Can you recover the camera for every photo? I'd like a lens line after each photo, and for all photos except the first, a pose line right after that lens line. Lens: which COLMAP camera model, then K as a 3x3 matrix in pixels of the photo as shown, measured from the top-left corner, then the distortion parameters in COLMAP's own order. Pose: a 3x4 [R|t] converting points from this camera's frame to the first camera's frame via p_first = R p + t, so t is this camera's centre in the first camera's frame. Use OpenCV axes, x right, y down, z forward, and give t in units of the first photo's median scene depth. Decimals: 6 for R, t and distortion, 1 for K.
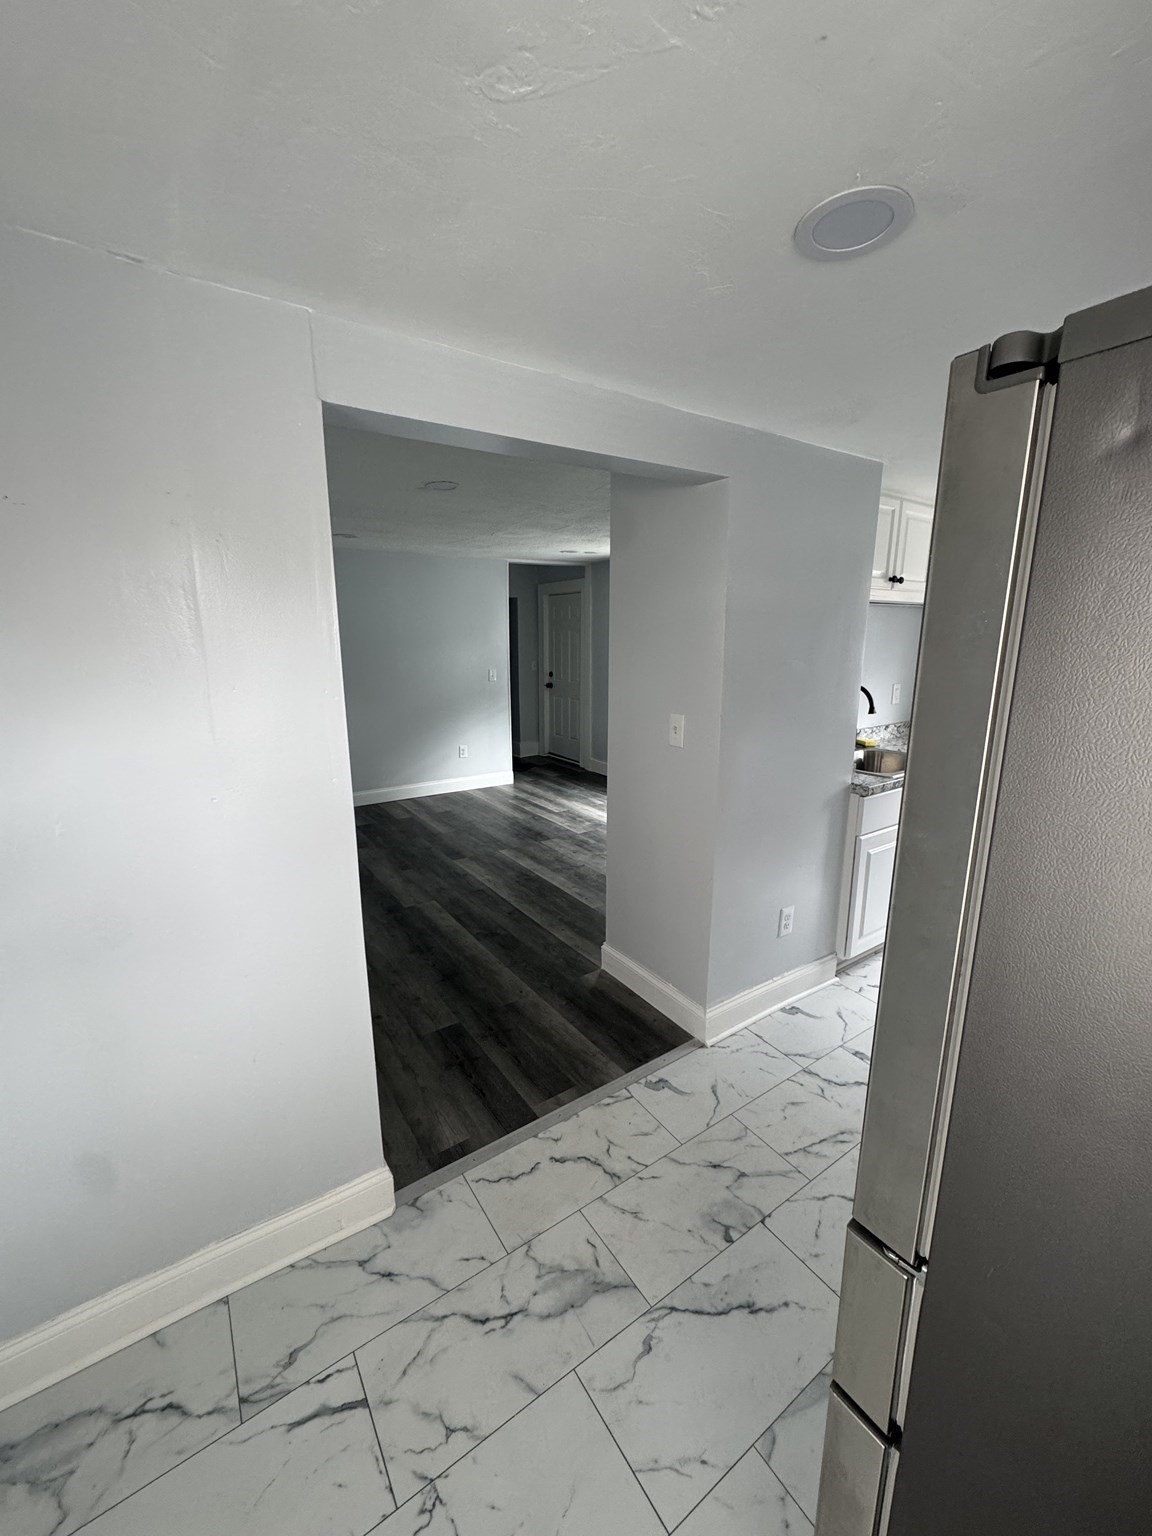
lens RADIAL K [[610.1, 0, 579.8], [0, 610.1, 771.0], [0, 0, 1]] dist [-0.004164, 0.000445]
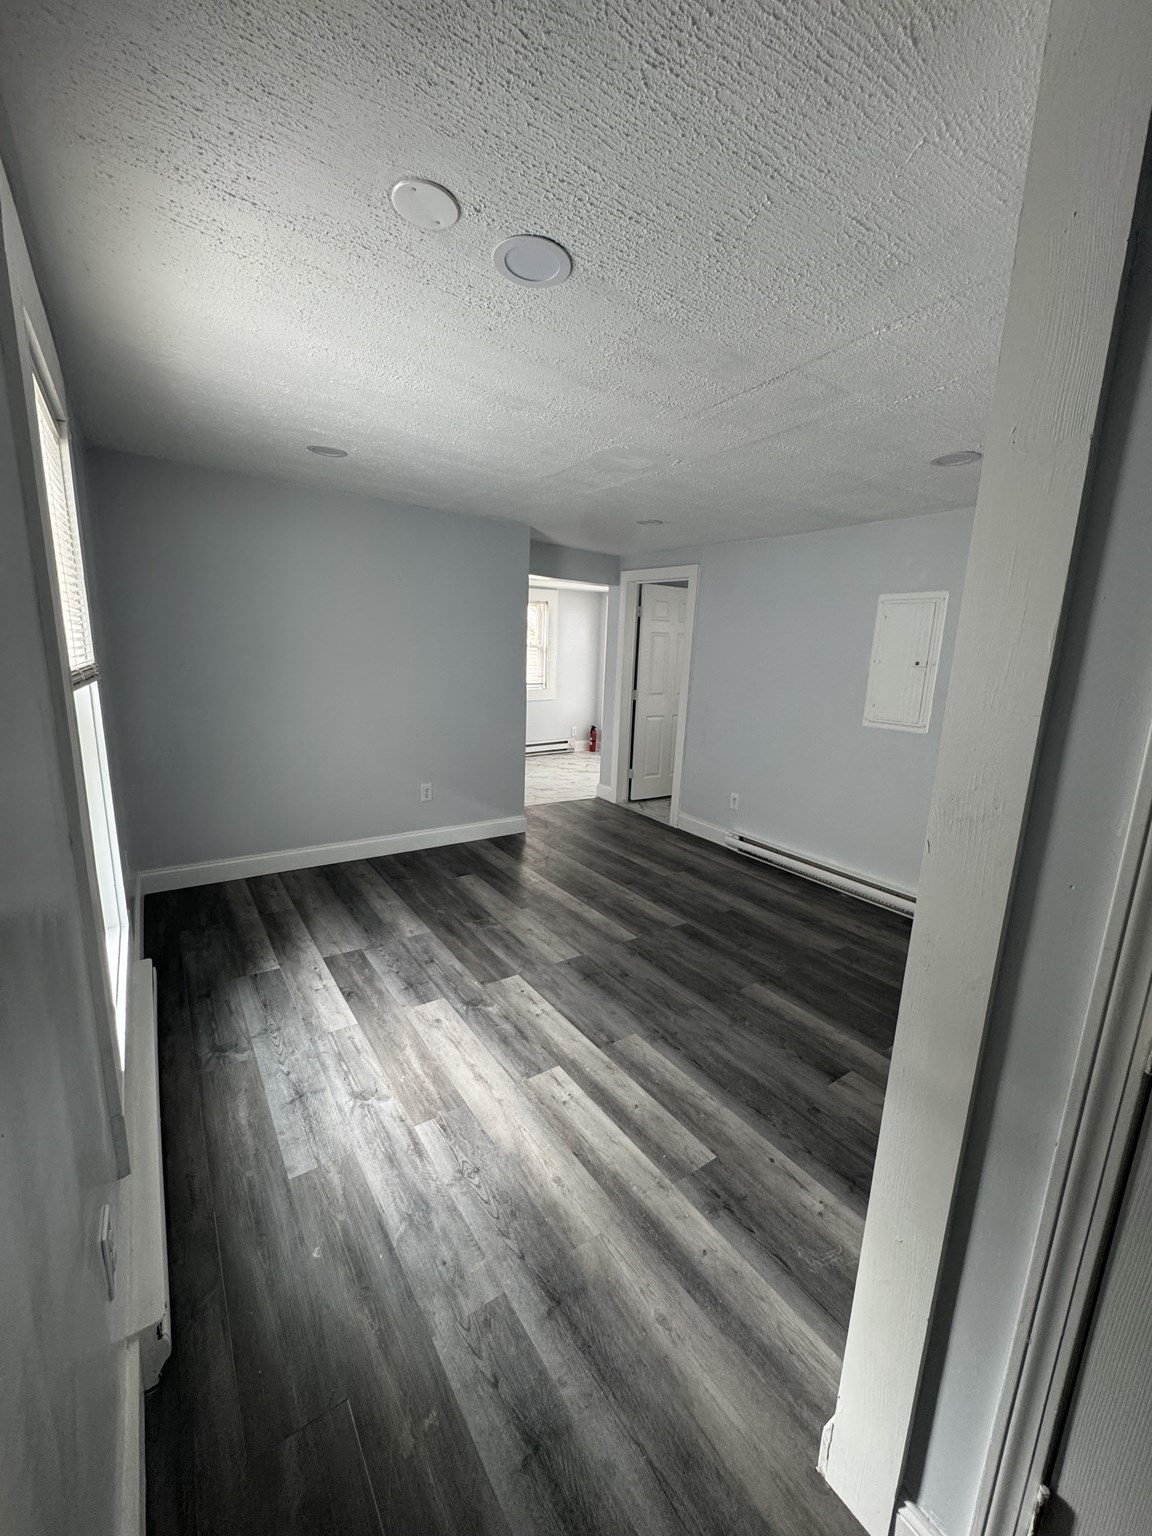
lens RADIAL K [[610.1, 0, 576.8], [0, 610.1, 764.5], [0, 0, 1]] dist [-0.004164, 0.000445]
pose [[-0.998978, -0.039640, -0.021738, -0.095871], [-0.045059, 0.912191, 0.407280, -0.798876], [0.003685, 0.407843, -0.913045, 3.715194]]
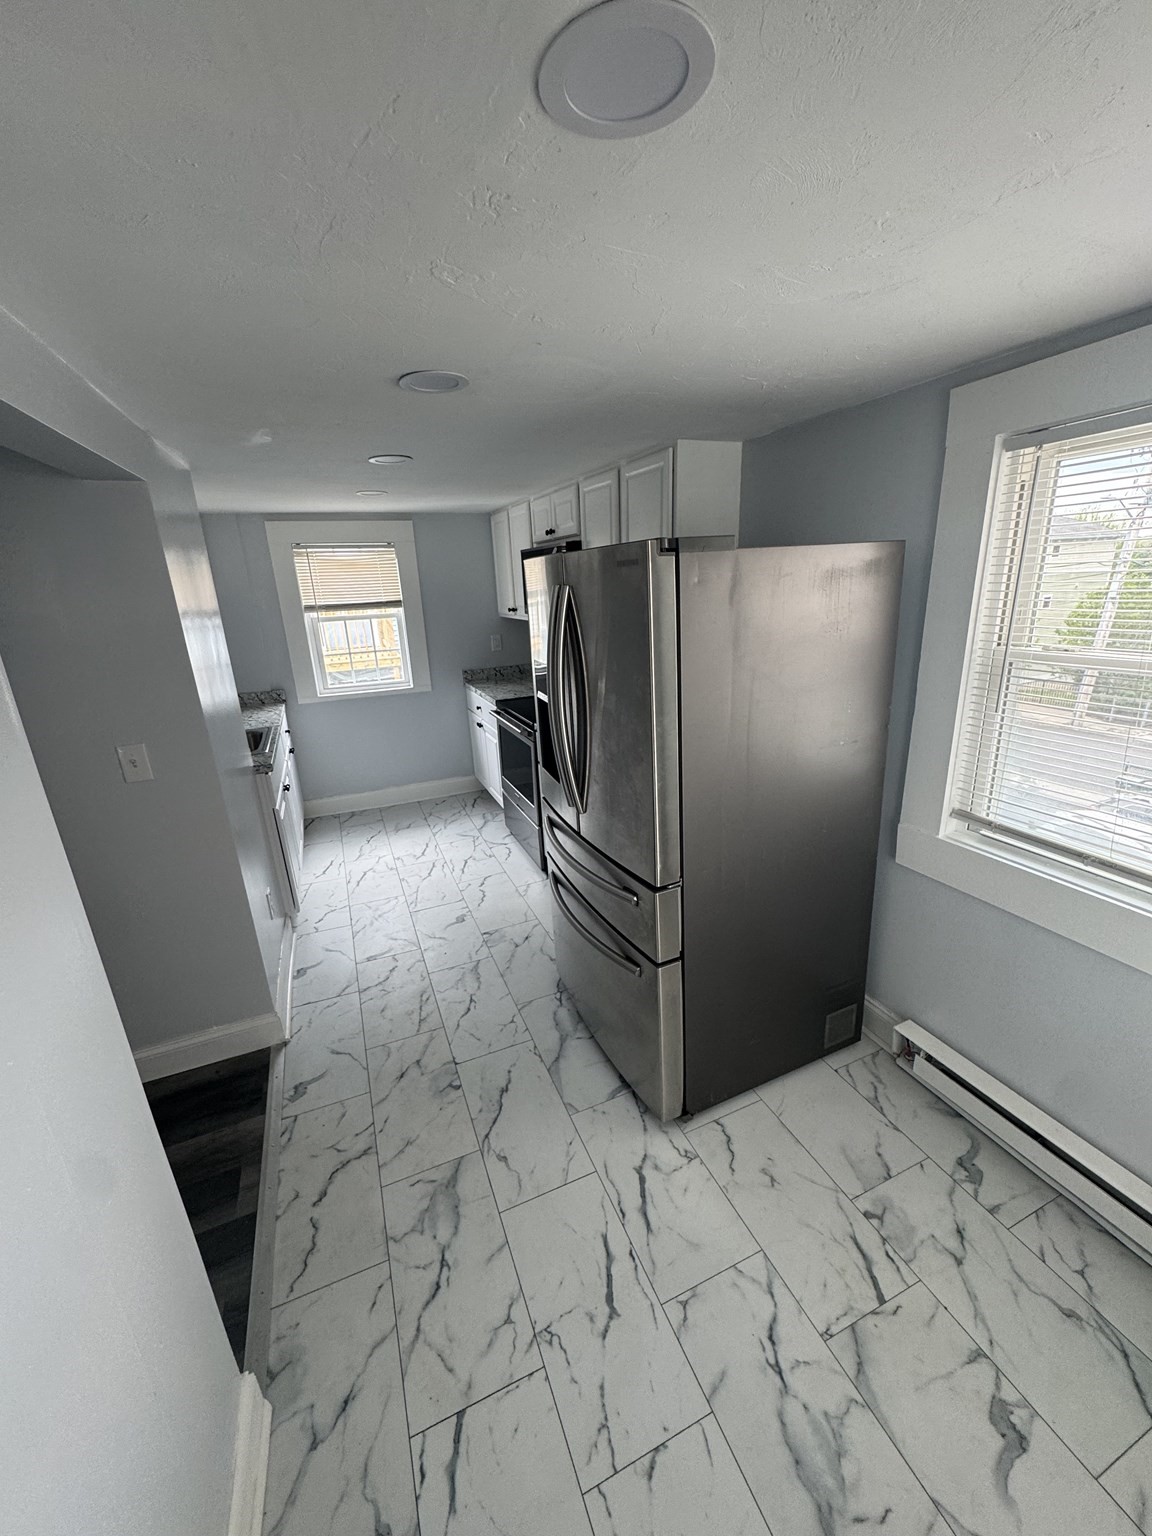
lens RADIAL K [[610.1, 0, 575.1], [0, 610.1, 769.2], [0, 0, 1]] dist [-0.004164, 0.000445]
pose [[0.206039, -0.310053, 0.928125, -0.629311], [0.258234, 0.932081, 0.254048, -0.142710], [-0.943856, 0.187330, 0.272111, 0.213494]]
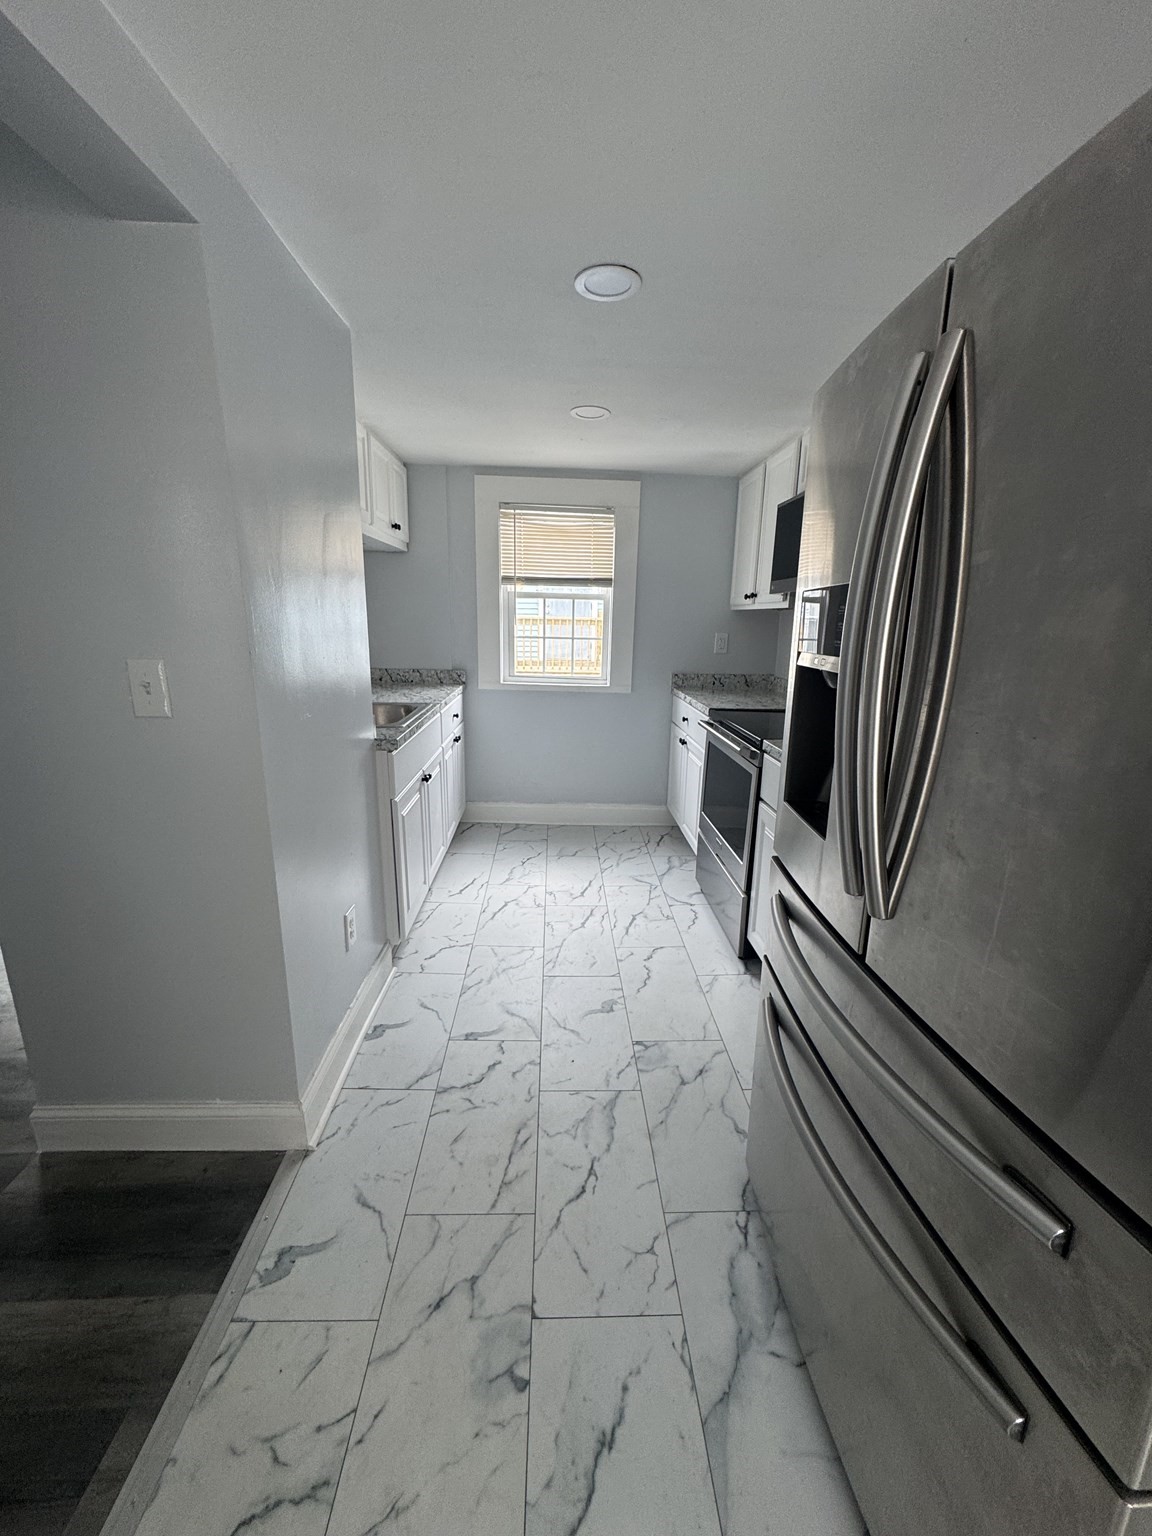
lens RADIAL K [[610.1, 0, 576.4], [0, 610.1, 766.1], [0, 0, 1]] dist [-0.004164, 0.000445]
pose [[0.534520, -0.193324, 0.822748, -0.134413], [0.165110, 0.978615, 0.122681, -0.000028], [-0.828871, 0.070268, 0.555009, 0.434599]]
